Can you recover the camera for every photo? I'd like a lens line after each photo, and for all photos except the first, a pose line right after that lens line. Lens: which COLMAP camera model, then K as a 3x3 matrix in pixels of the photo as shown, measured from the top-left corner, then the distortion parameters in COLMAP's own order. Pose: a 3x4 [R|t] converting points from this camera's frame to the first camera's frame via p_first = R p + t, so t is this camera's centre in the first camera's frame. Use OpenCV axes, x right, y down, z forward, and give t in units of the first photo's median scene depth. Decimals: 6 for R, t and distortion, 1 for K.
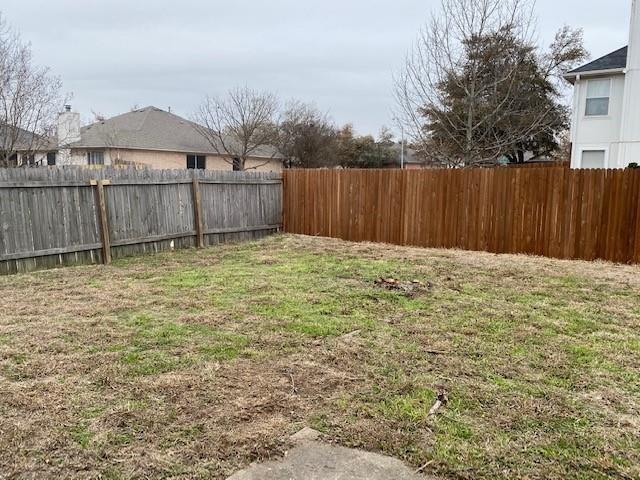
lens RADIAL K [[500.3, 0, 319.2], [0, 500.3, 242.4], [0, 0, 1]] dist [0.008105, 0.000303]
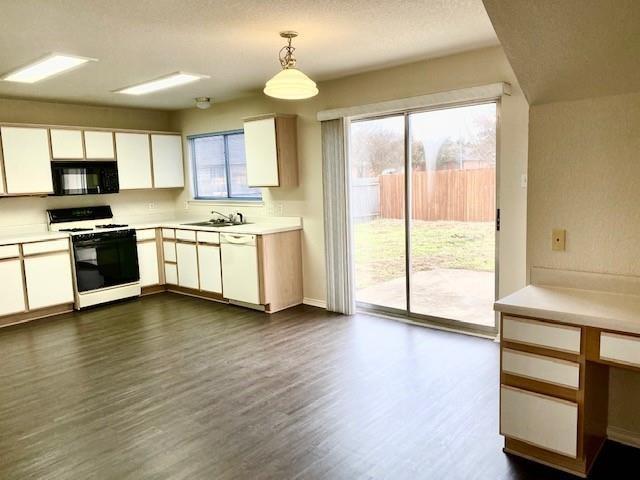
lens RADIAL K [[496.4, 0, 322.6], [0, 496.4, 236.4], [0, 0, 1]] dist [0.056907, -0.049029]
pose [[0.993446, -0.034601, -0.108941, -0.092418], [0.033158, 0.999337, -0.015029, 0.053835], [0.109389, 0.011318, 0.993935, -0.498525]]
